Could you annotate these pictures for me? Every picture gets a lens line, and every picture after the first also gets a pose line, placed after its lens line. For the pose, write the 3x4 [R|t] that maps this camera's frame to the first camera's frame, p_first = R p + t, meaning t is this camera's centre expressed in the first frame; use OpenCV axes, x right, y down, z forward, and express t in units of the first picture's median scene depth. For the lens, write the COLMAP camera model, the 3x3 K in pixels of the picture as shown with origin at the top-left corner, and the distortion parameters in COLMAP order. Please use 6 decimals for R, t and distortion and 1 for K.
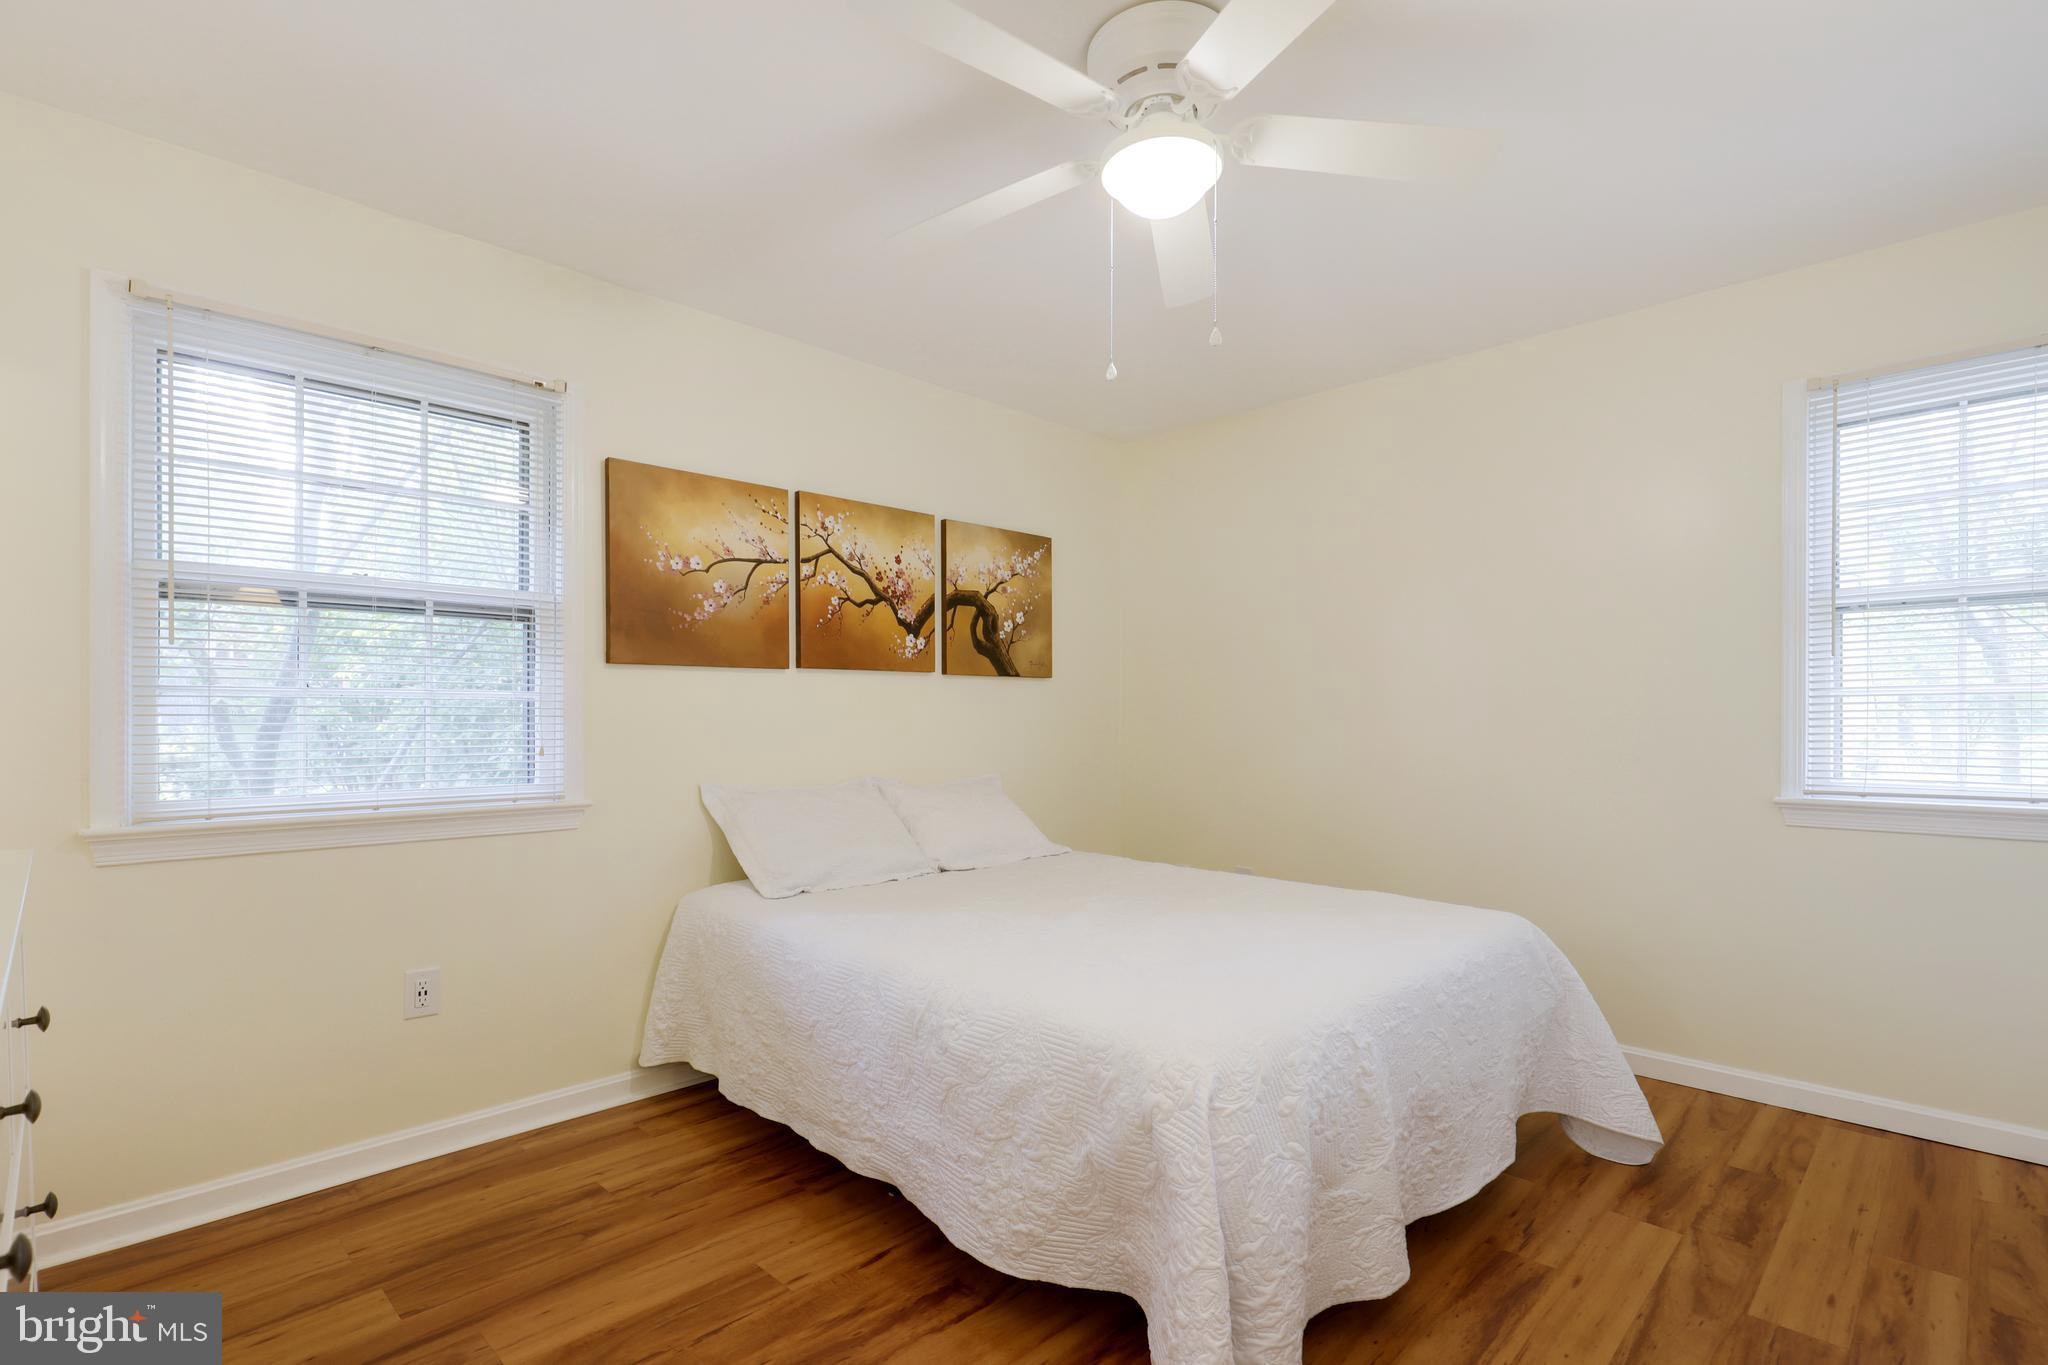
lens RADIAL K [[996.9, 0, 1054.0], [0, 996.9, 719.7], [0, 0, 1]] dist [-0.000874, -0.001511]
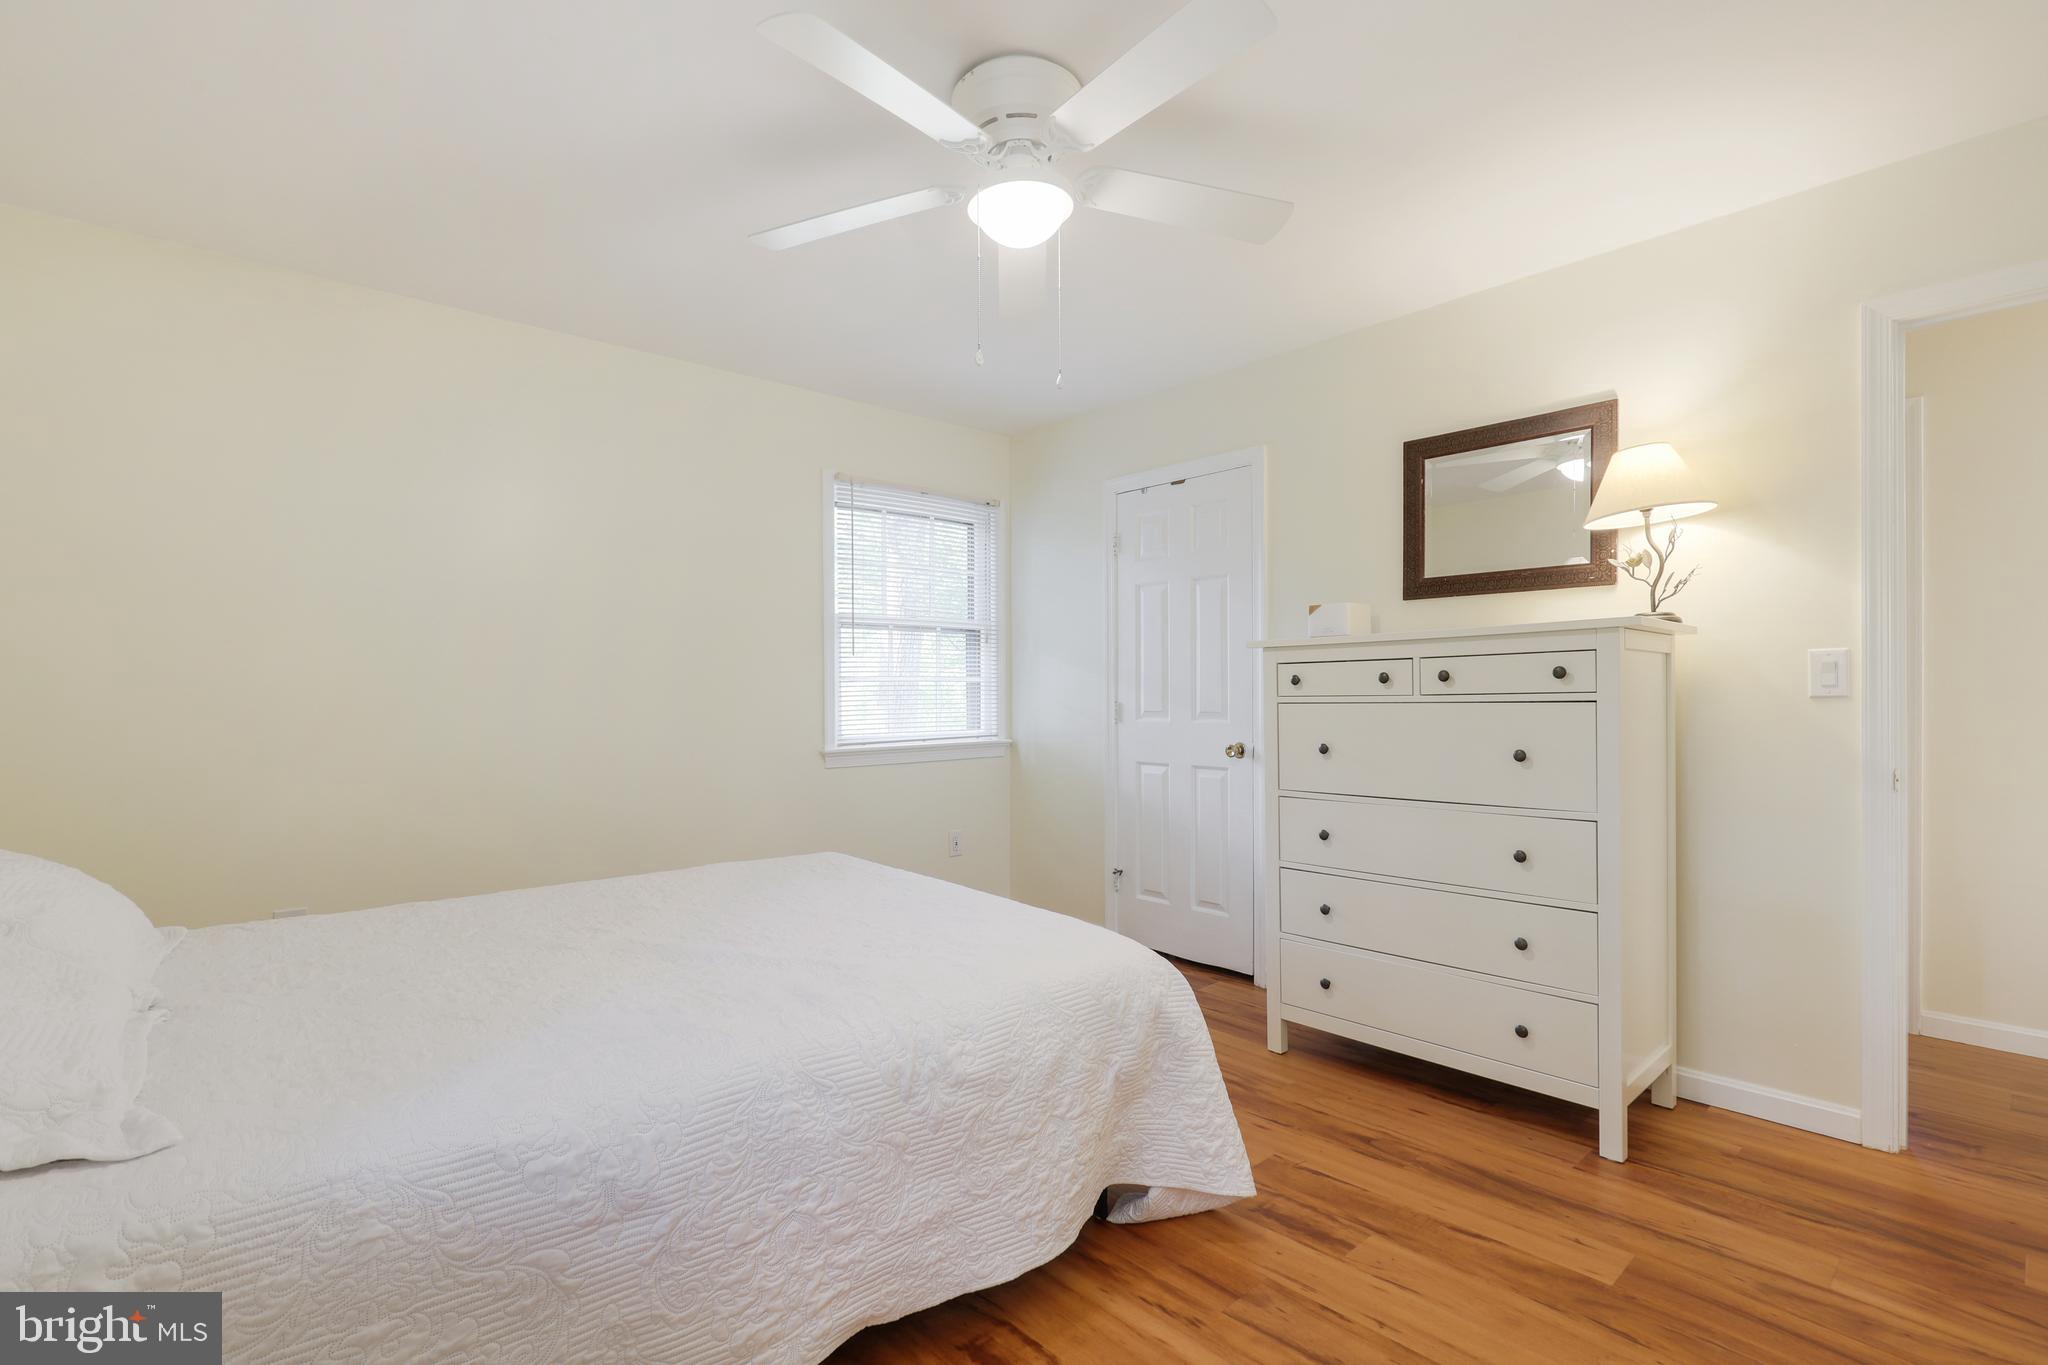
lens RADIAL K [[938.6, 0, 1026.2], [0, 938.6, 685.5], [0, 0, 1]] dist [-0.001977, -0.000440]
pose [[0.055283, 0.011382, 0.998406, -0.913649], [0.006190, 0.999912, -0.011742, 0.002024], [-0.998452, 0.006829, 0.055207, 0.902654]]
